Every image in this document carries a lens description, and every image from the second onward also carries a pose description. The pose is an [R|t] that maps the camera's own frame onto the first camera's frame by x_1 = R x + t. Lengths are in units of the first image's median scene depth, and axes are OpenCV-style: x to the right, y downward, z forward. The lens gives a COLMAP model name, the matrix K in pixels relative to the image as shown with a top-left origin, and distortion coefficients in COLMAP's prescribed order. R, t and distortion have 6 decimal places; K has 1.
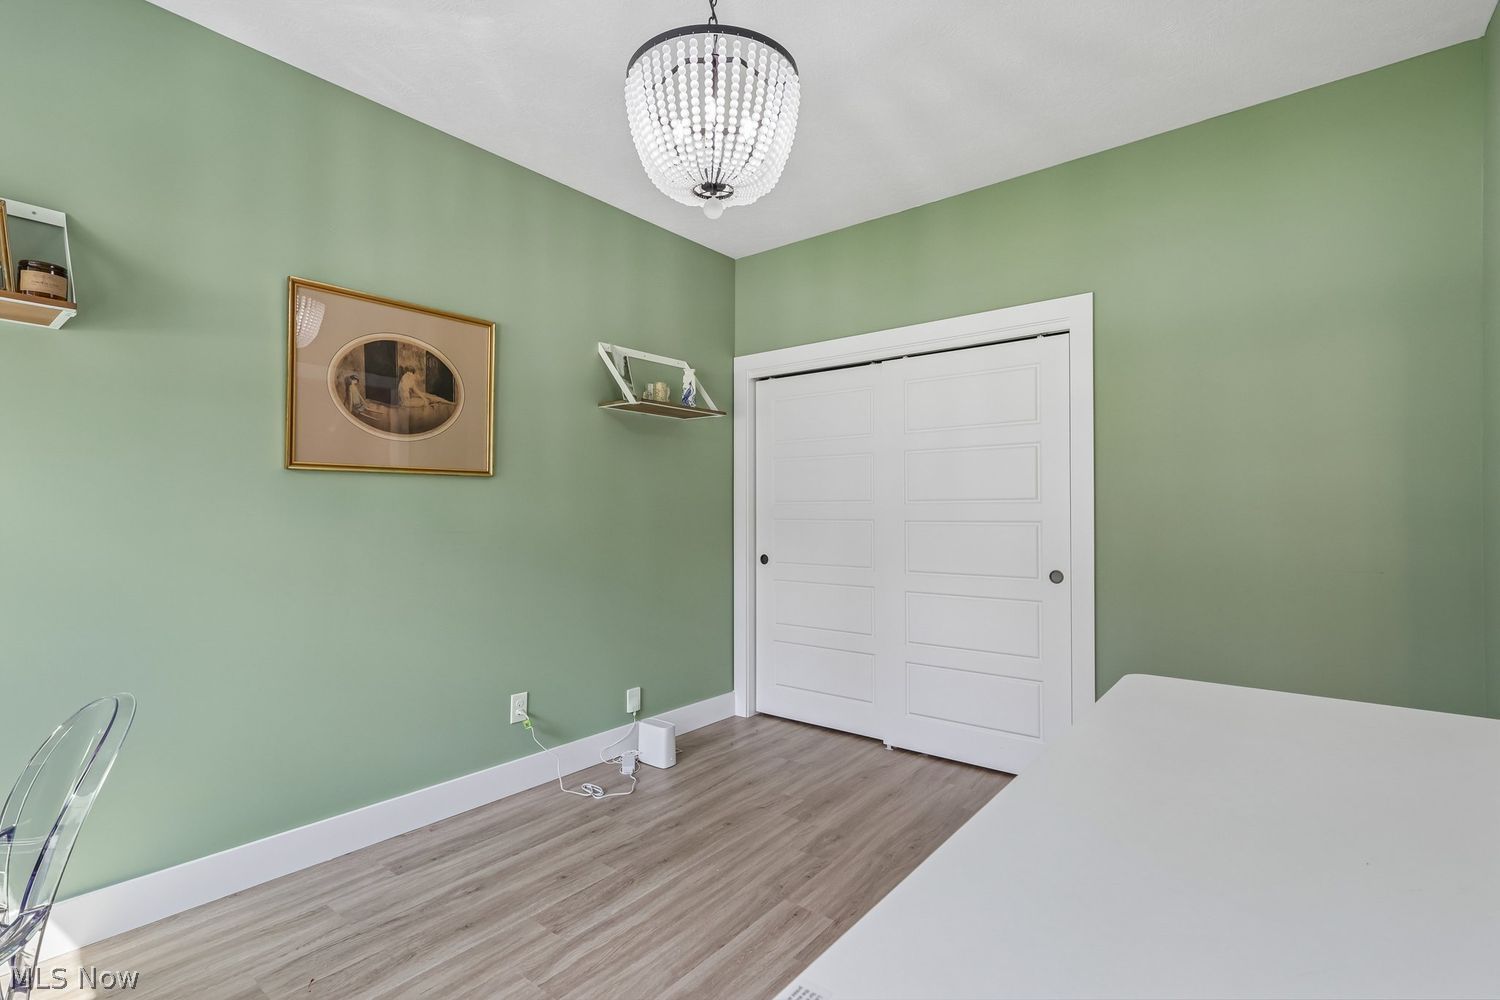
lens RADIAL K [[692.6, 0, 749.7], [0, 692.6, 501.2], [0, 0, 1]] dist [0.000015, 0.000006]
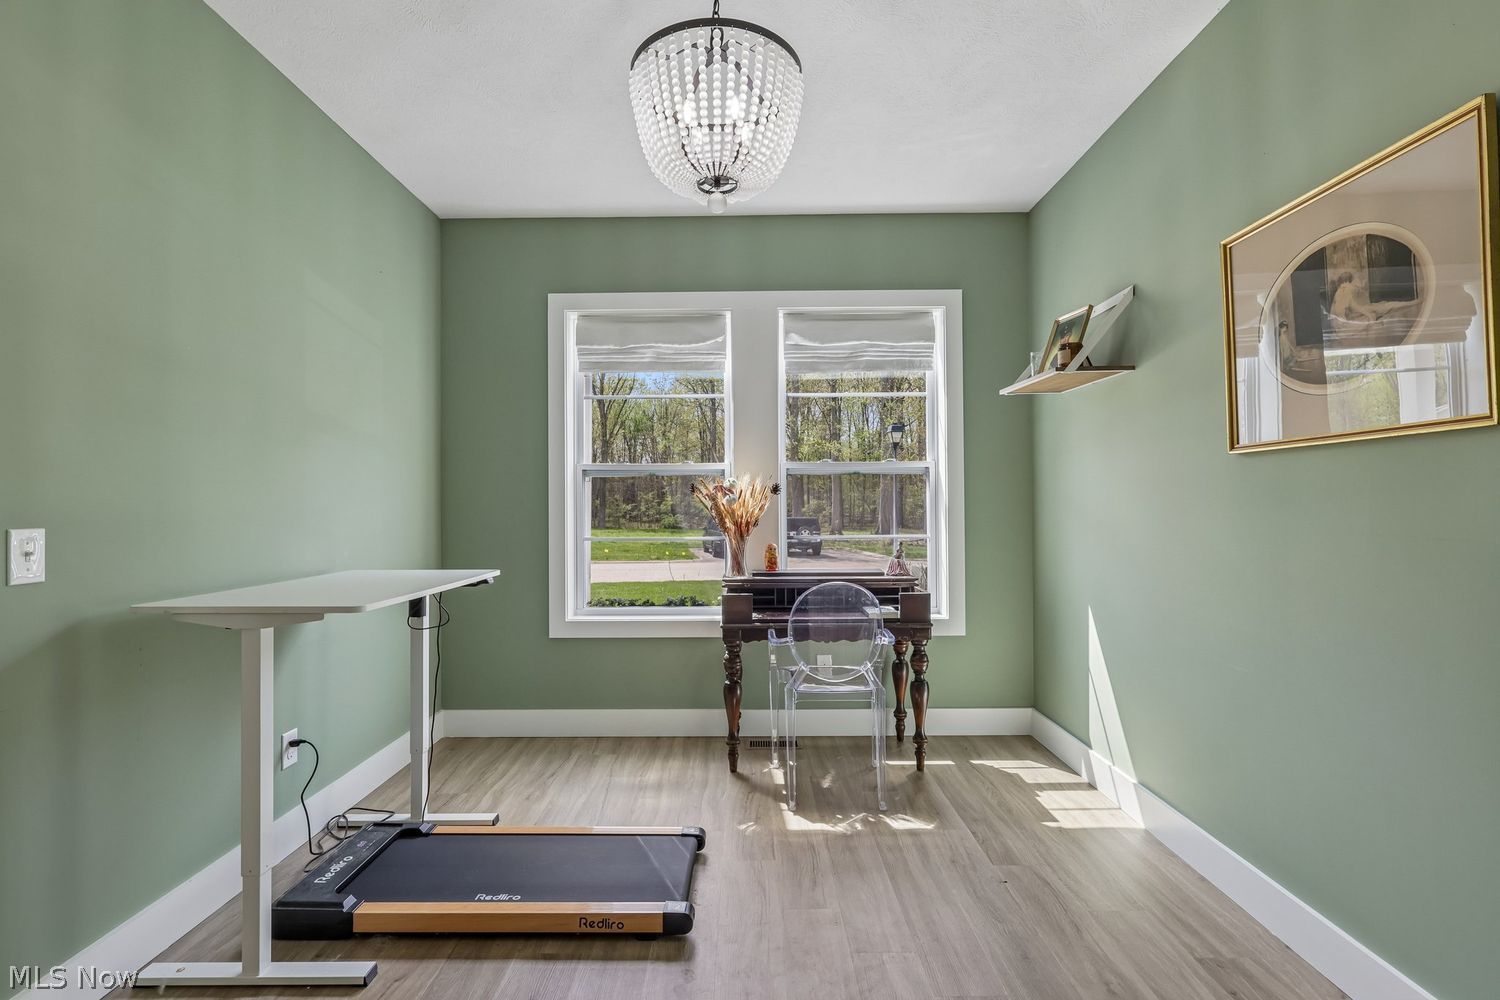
lens RADIAL K [[692.6, 0, 748.6], [0, 692.6, 502.1], [0, 0, 1]] dist [0.000015, 0.000006]
pose [[-0.782757, -0.001264, -0.622327, 0.345207], [0.010168, 0.999838, -0.014819, 0.020900], [0.622245, -0.017928, -0.782617, 1.173427]]
